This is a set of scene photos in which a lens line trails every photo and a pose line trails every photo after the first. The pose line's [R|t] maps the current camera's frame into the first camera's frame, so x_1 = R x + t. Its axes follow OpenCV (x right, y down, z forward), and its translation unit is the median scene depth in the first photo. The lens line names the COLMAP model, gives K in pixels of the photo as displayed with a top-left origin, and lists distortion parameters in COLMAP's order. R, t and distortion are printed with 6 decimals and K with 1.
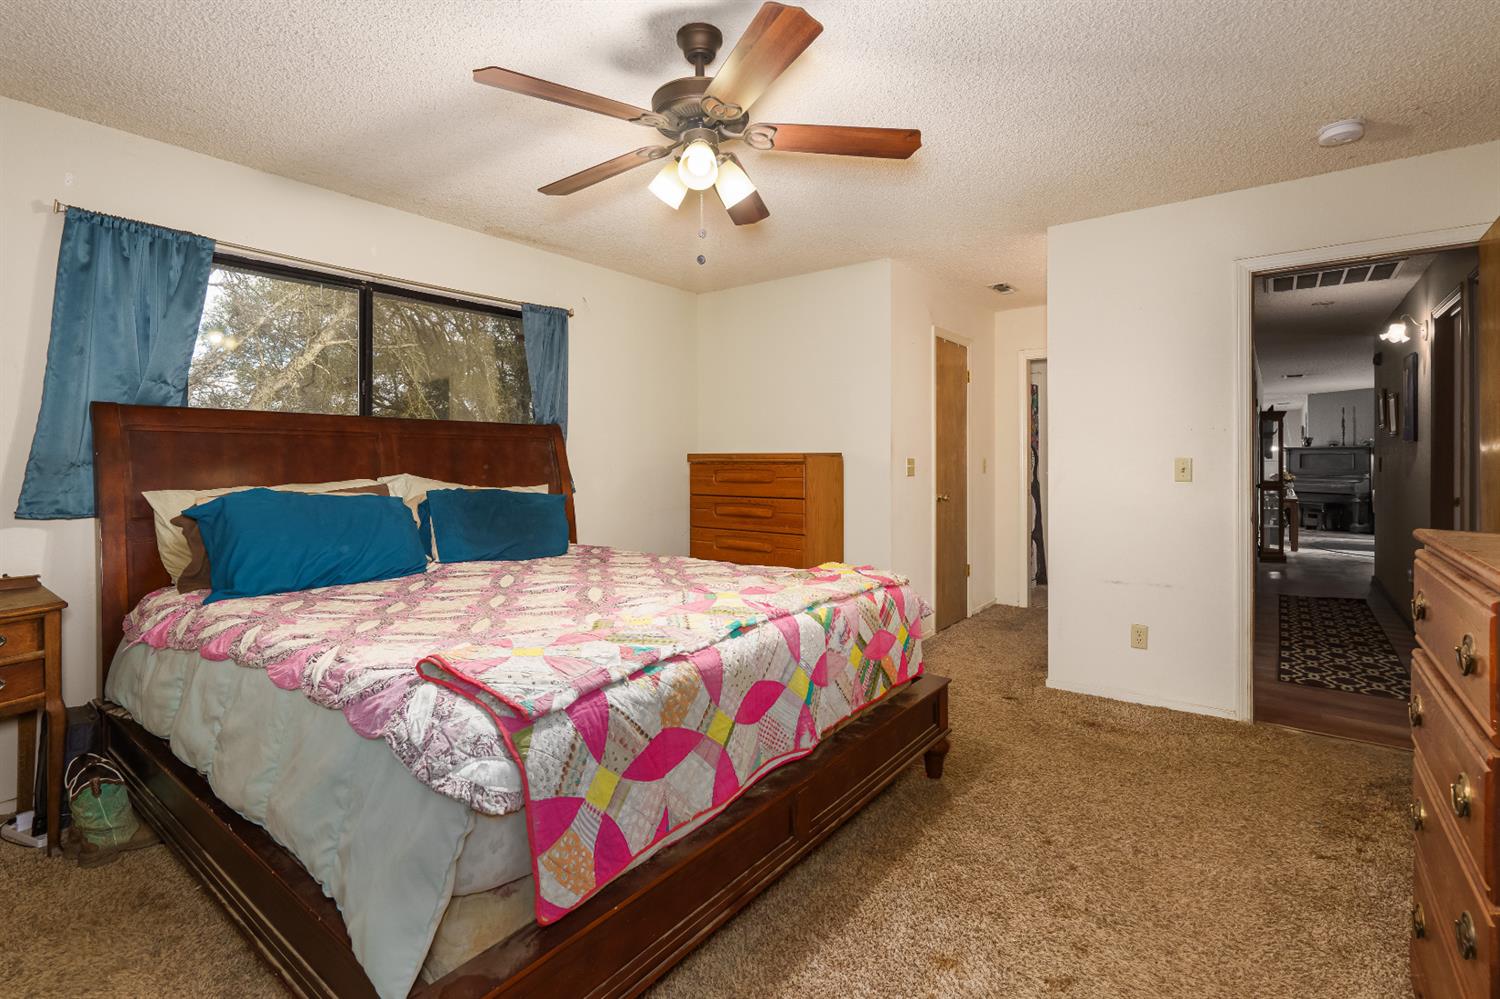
lens RADIAL K [[694.8, 0, 753.8], [0, 694.8, 462.1], [0, 0, 1]] dist [-0.001933, -0.000141]
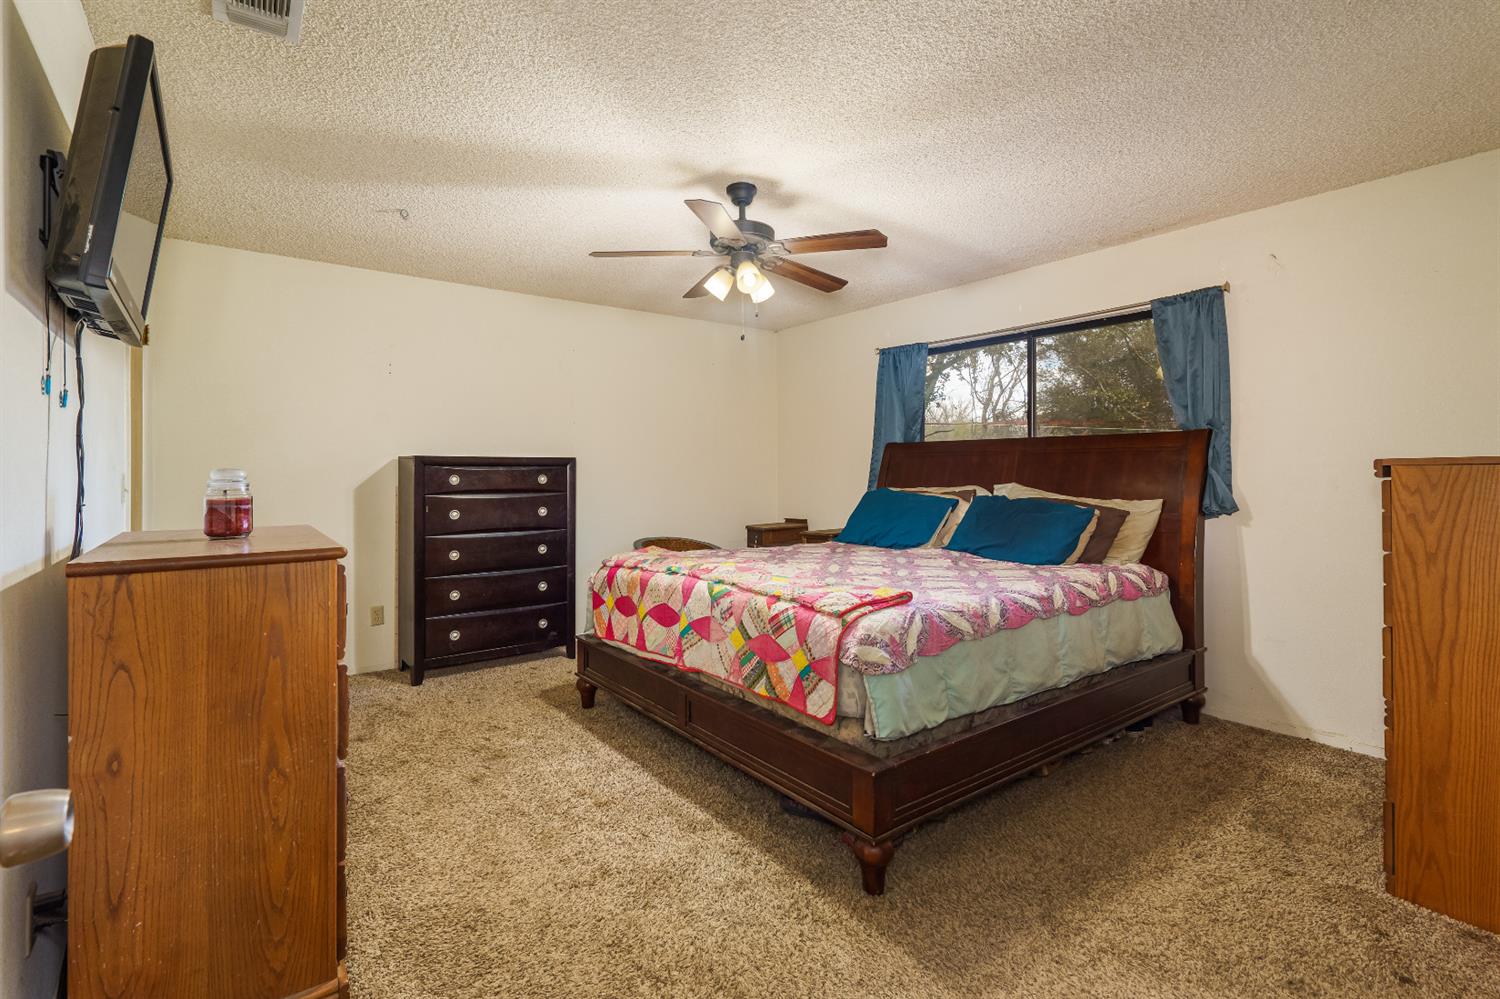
lens RADIAL K [[694.8, 0, 749.8], [0, 694.8, 483.4], [0, 0, 1]] dist [-0.001933, -0.000141]
pose [[-0.272754, 0.015544, -0.961958, 1.205511], [-0.005318, 0.999830, 0.017664, -0.002355], [0.962069, 0.009934, -0.272625, 1.278568]]
